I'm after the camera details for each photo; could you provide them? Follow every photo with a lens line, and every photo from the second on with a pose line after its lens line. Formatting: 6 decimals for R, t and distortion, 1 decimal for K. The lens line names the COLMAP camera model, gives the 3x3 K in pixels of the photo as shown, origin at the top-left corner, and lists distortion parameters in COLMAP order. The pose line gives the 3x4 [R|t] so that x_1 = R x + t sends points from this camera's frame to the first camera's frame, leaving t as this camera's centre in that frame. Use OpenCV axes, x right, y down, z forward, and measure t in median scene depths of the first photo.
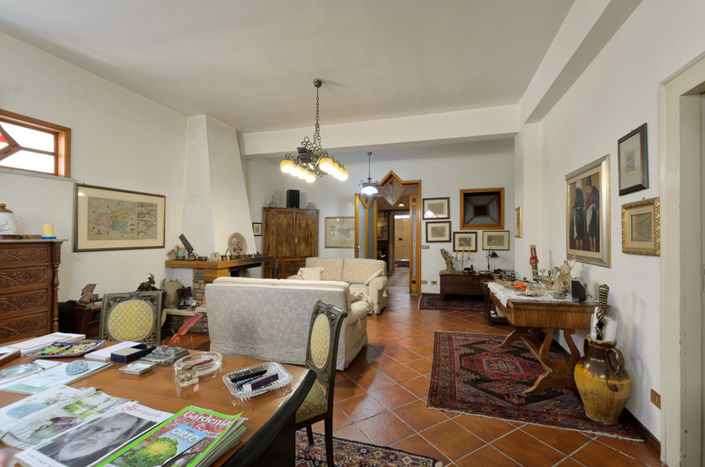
lens RADIAL K [[308.1, 0, 352.2], [0, 308.1, 235.7], [0, 0, 1]] dist [-0.001545, -0.000100]
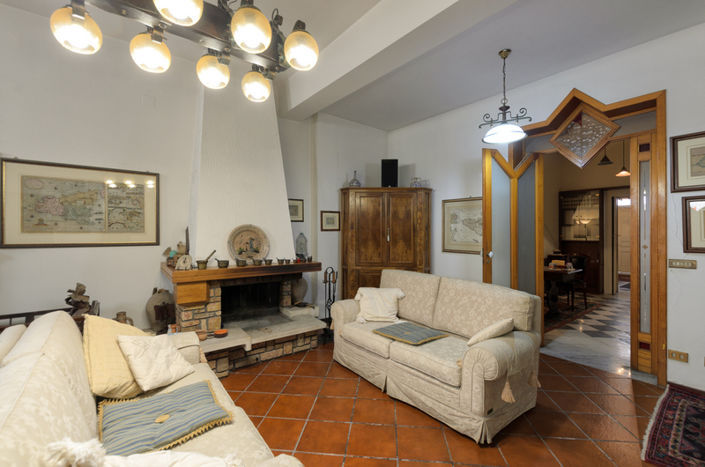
lens RADIAL K [[308.8, 0, 351.5], [0, 308.8, 226.5], [0, 0, 1]] dist [0.000731, 0.000054]
pose [[0.814253, 0.001668, -0.580508, 0.134041], [-0.010556, 0.999873, -0.011934, -0.000562], [0.580415, 0.015845, 0.814167, 0.478279]]
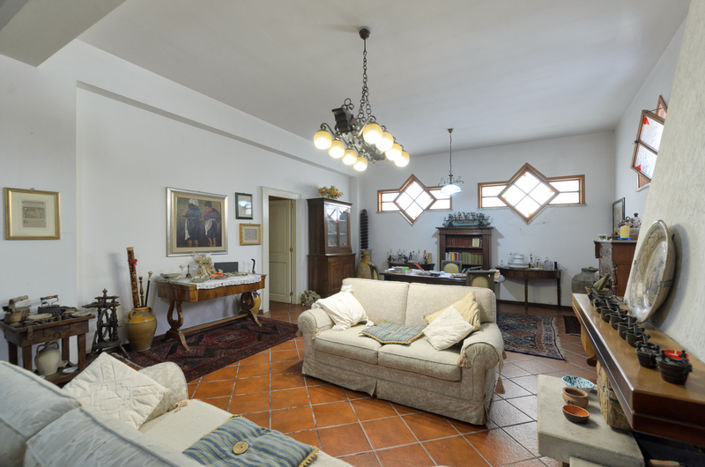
lens RADIAL K [[308.1, 0, 352.2], [0, 308.1, 235.7], [0, 0, 1]] dist [-0.001545, -0.000100]
pose [[-0.967653, 0.002820, 0.252270, -0.160219], [-0.000904, 0.999892, -0.014645, 0.006538], [-0.252285, -0.014399, -0.967546, 1.025186]]
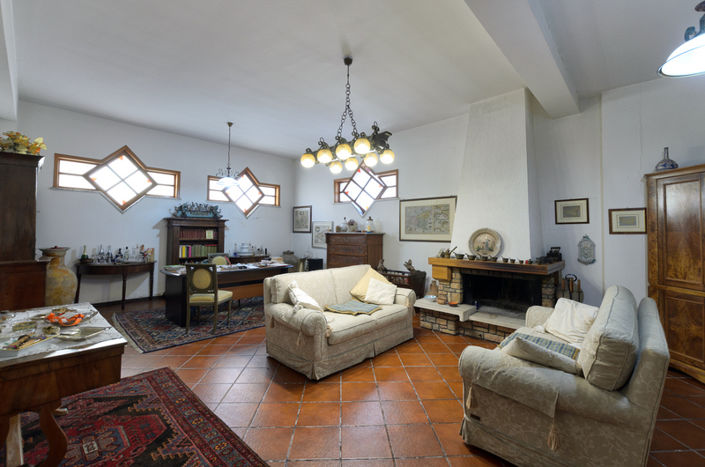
lens RADIAL K [[310.8, 0, 359.7], [0, 310.8, 219.6], [0, 0, 1]] dist [0.000937, -0.000083]
pose [[-0.444438, -0.031654, -0.895250, 0.392221], [-0.004170, 0.999438, -0.033268, -0.003427], [0.895800, -0.011053, -0.444320, 0.845017]]
